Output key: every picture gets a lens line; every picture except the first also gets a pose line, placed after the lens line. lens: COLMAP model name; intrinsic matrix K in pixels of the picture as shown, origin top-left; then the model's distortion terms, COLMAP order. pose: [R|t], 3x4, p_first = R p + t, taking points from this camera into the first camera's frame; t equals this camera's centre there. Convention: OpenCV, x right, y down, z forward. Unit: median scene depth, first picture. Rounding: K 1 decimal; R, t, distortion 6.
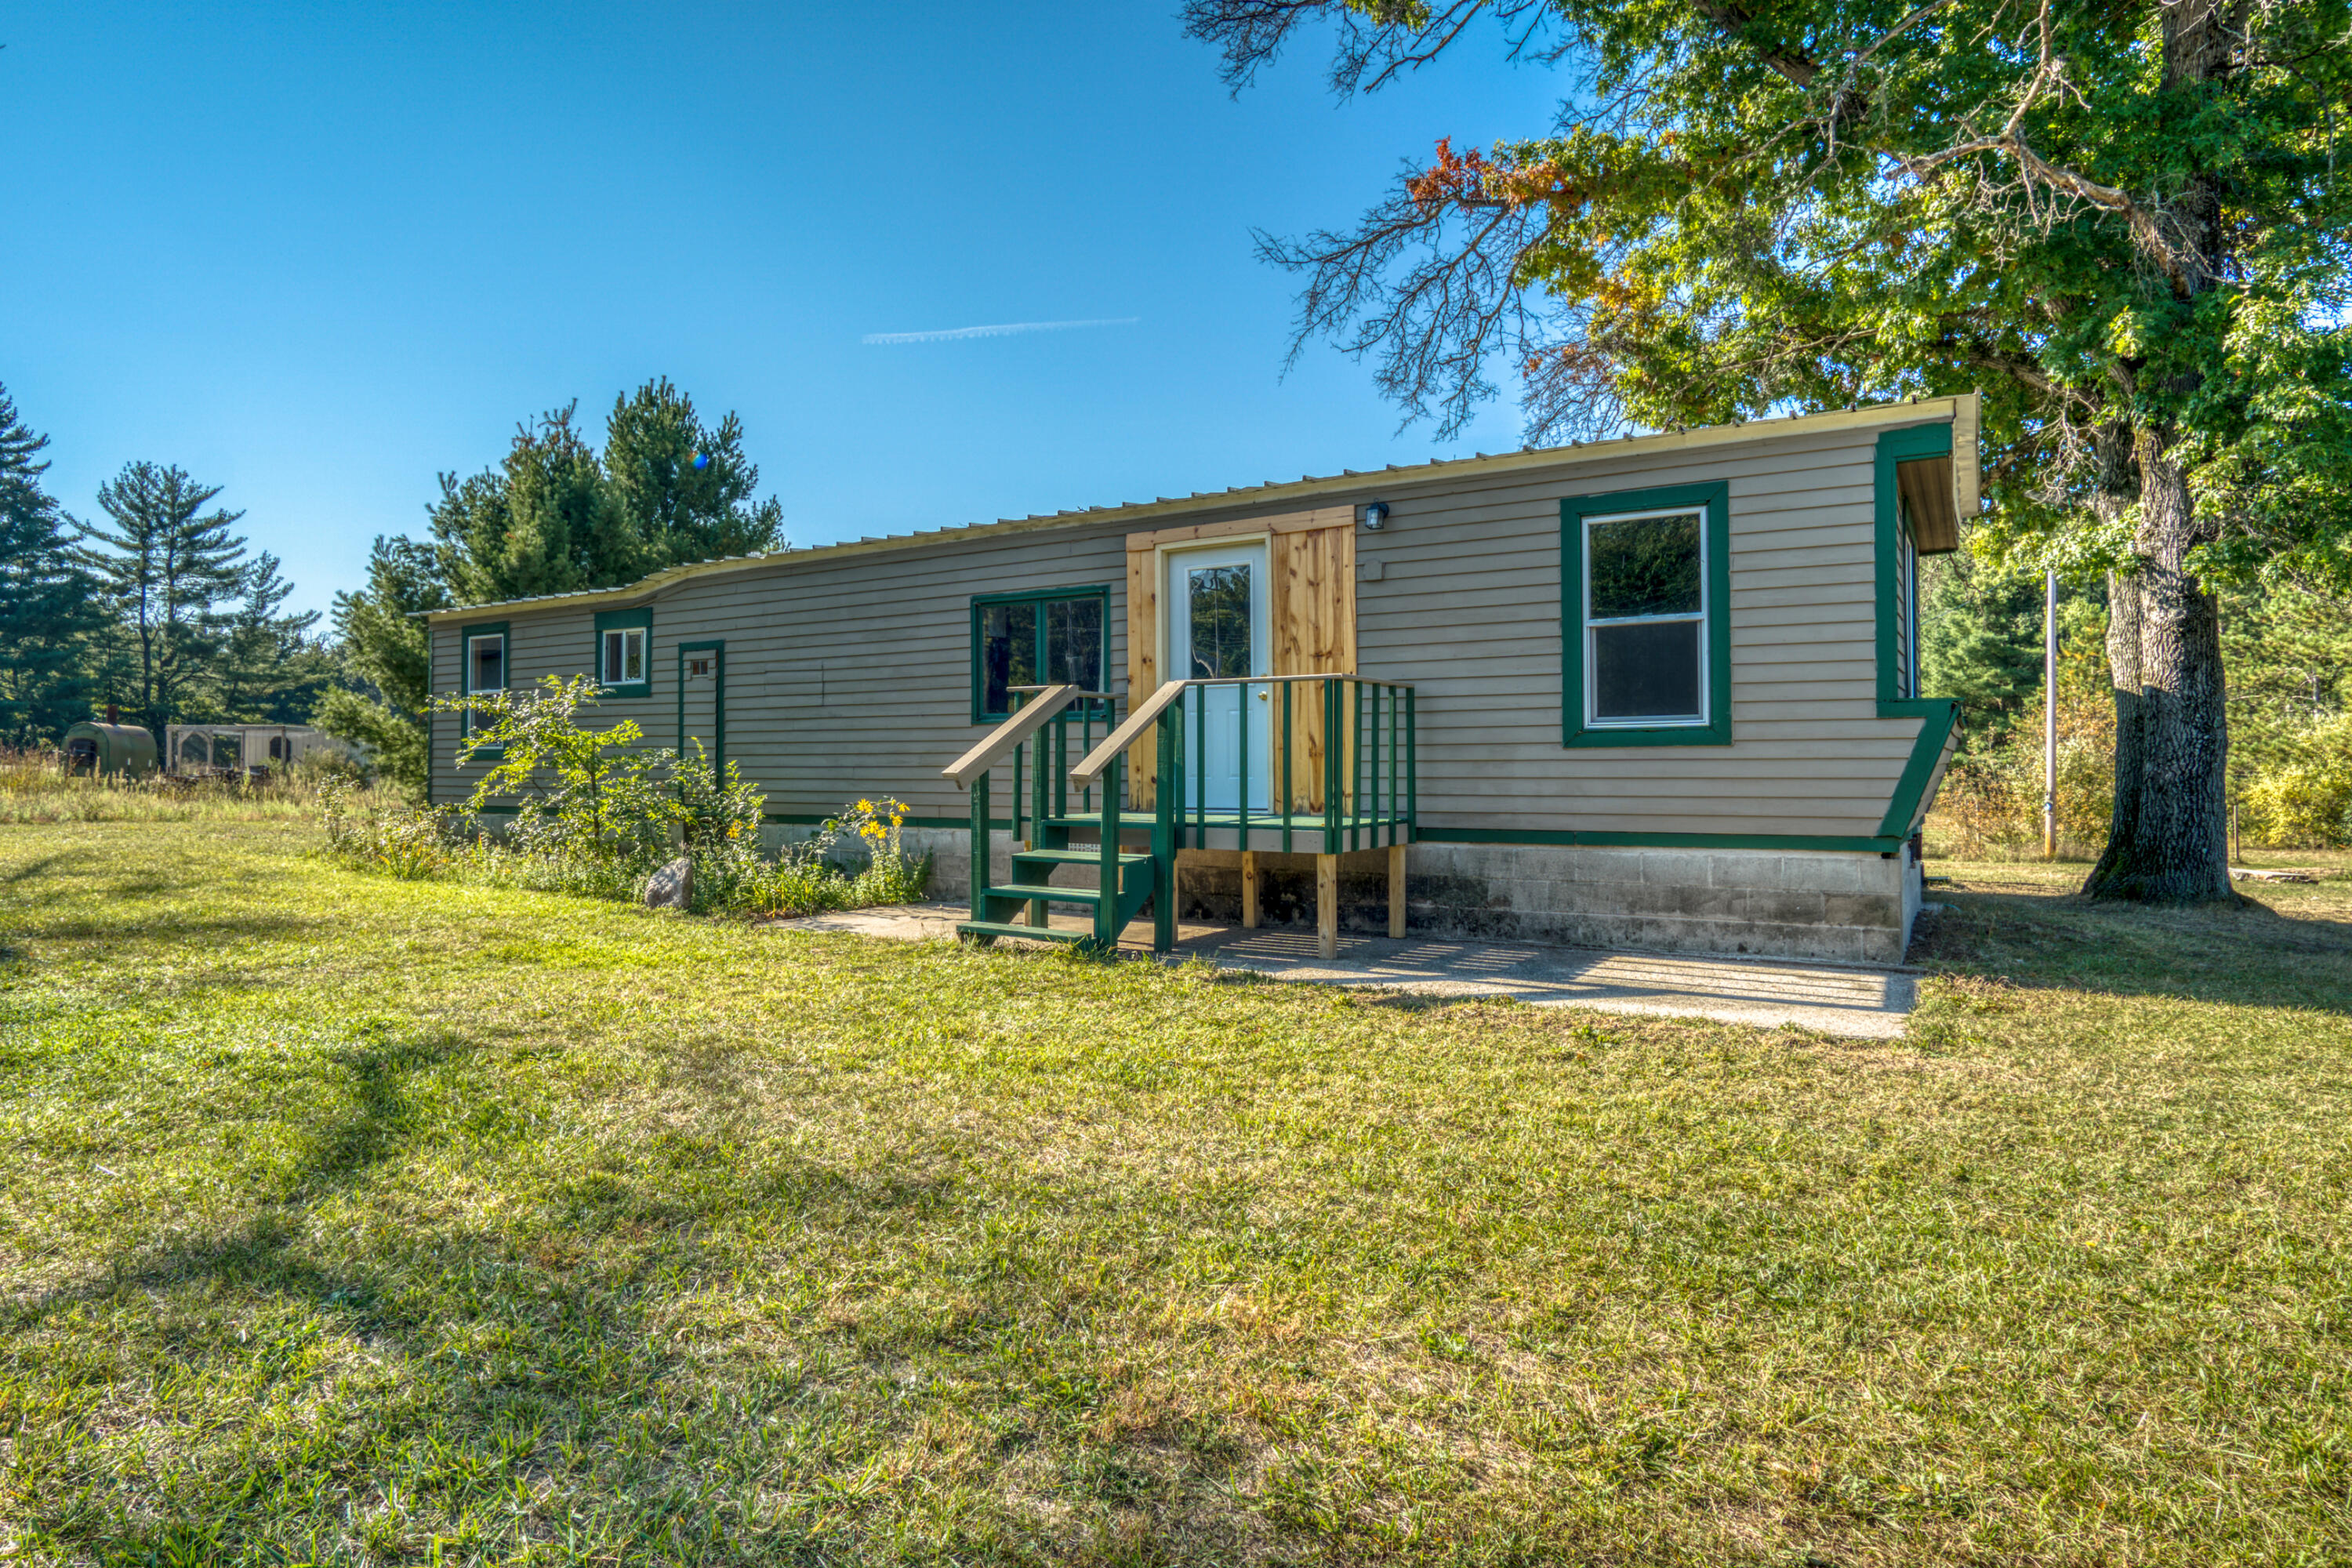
lens RADIAL K [[1314.0, 0, 1111.6], [0, 1314.0, 751.2], [0, 0, 1]] dist [-0.032075, 0.000674]
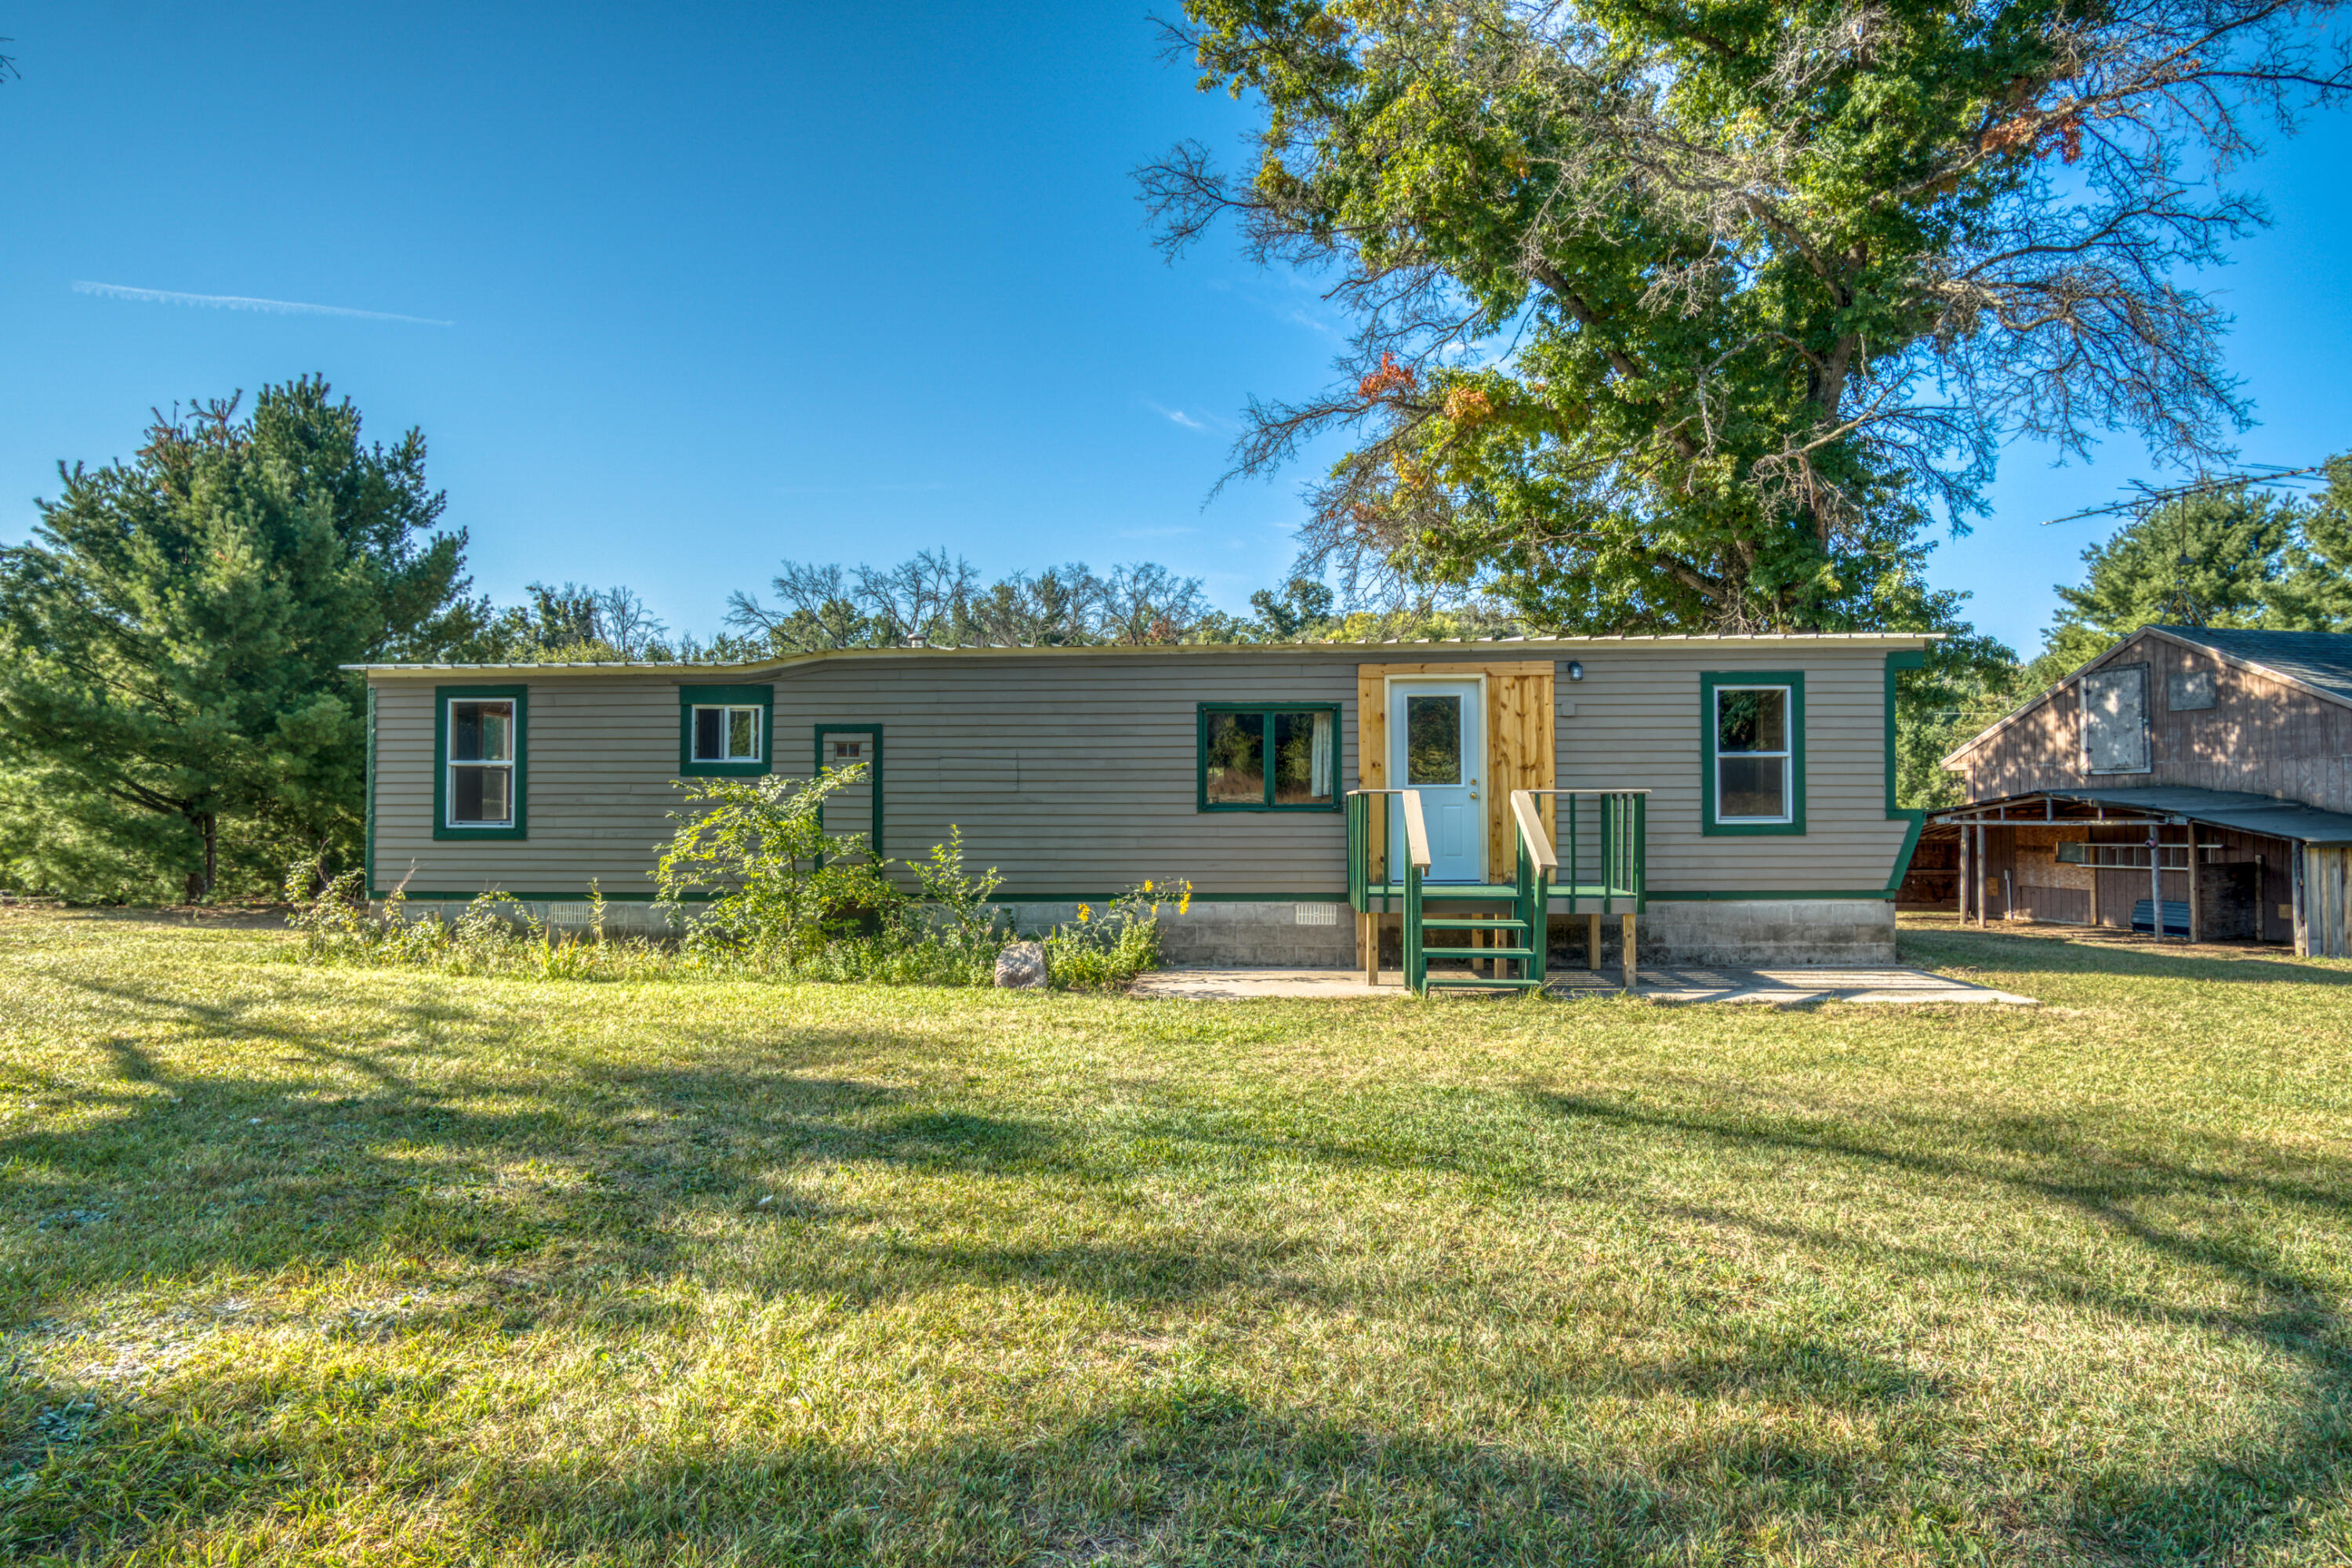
lens RADIAL K [[1262.3, 0, 1161.7], [0, 1262.3, 783.1], [0, 0, 1]] dist [-0.032097, 0.006378]
pose [[0.859850, 0.008921, 0.510469, -0.339669], [-0.004760, 0.999944, -0.009458, -0.017179], [-0.510525, 0.005703, 0.859844, 0.025158]]
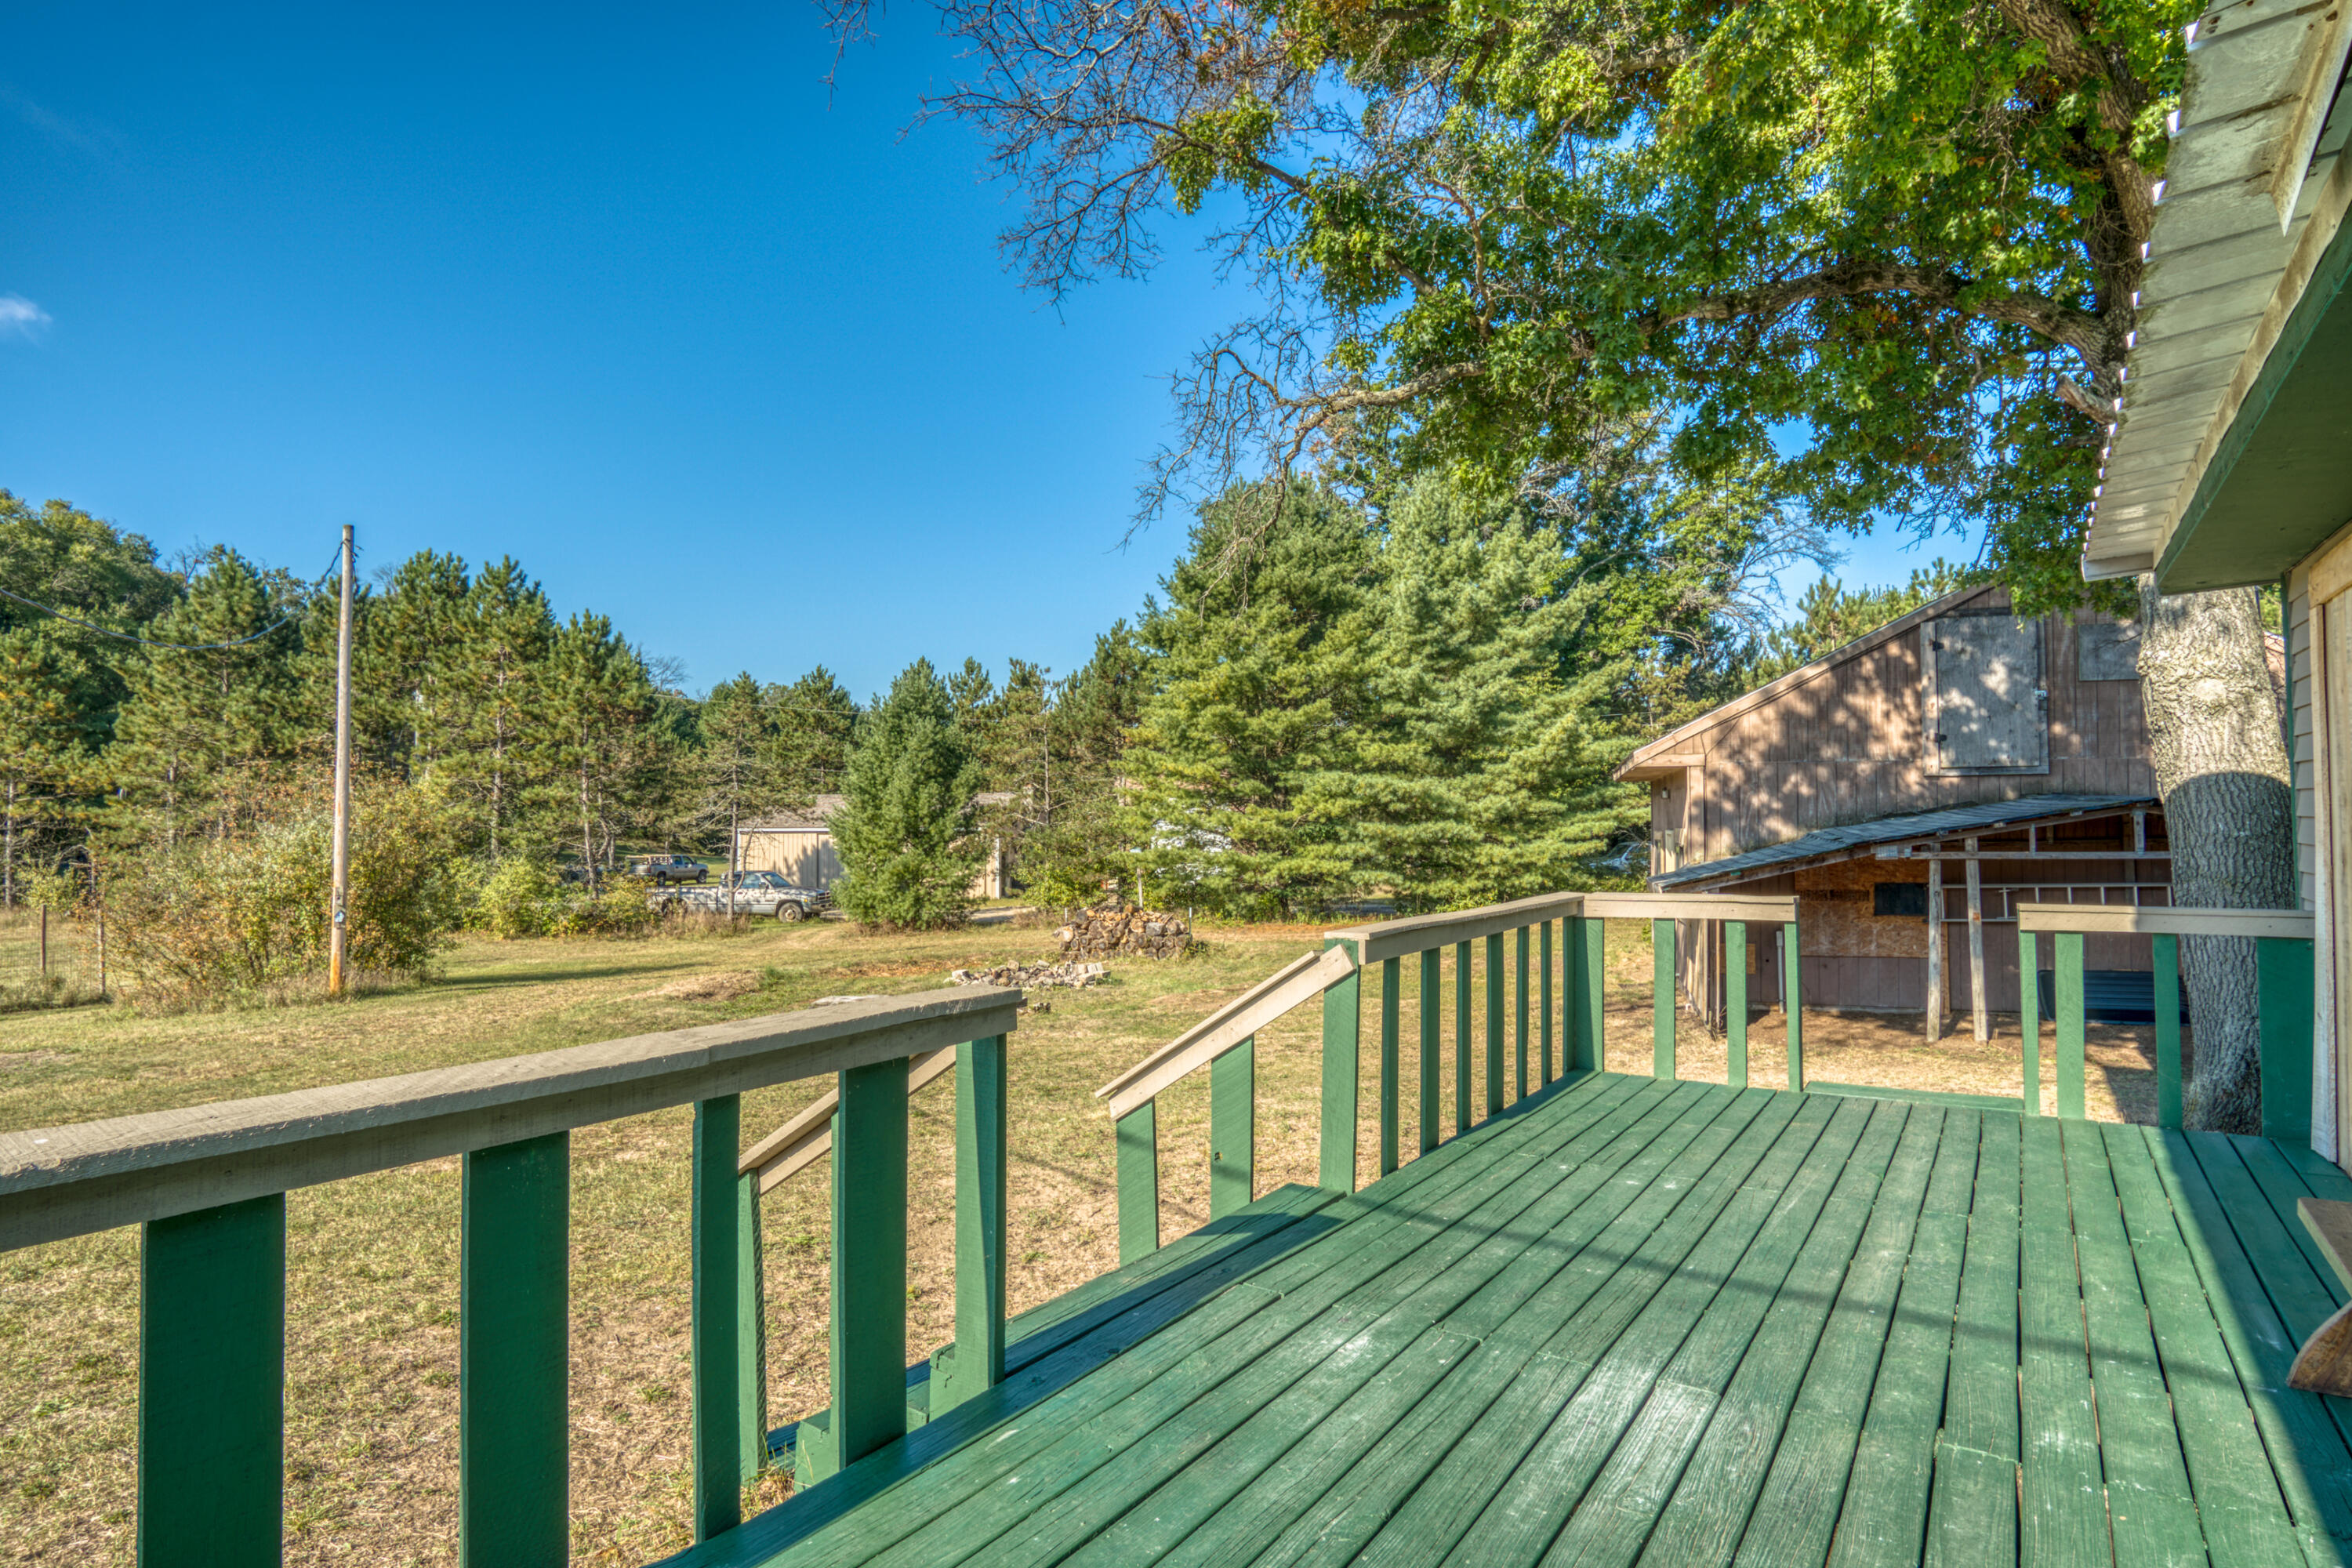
lens RADIAL K [[1262.3, 0, 1162.5], [0, 1262.3, 776.7], [0, 0, 1]] dist [-0.032097, 0.006378]
pose [[0.011242, 0.036235, 0.999280, 0.124754], [-0.005315, 0.999331, -0.036177, -0.011958], [-0.999923, -0.004904, 0.011427, 0.819494]]
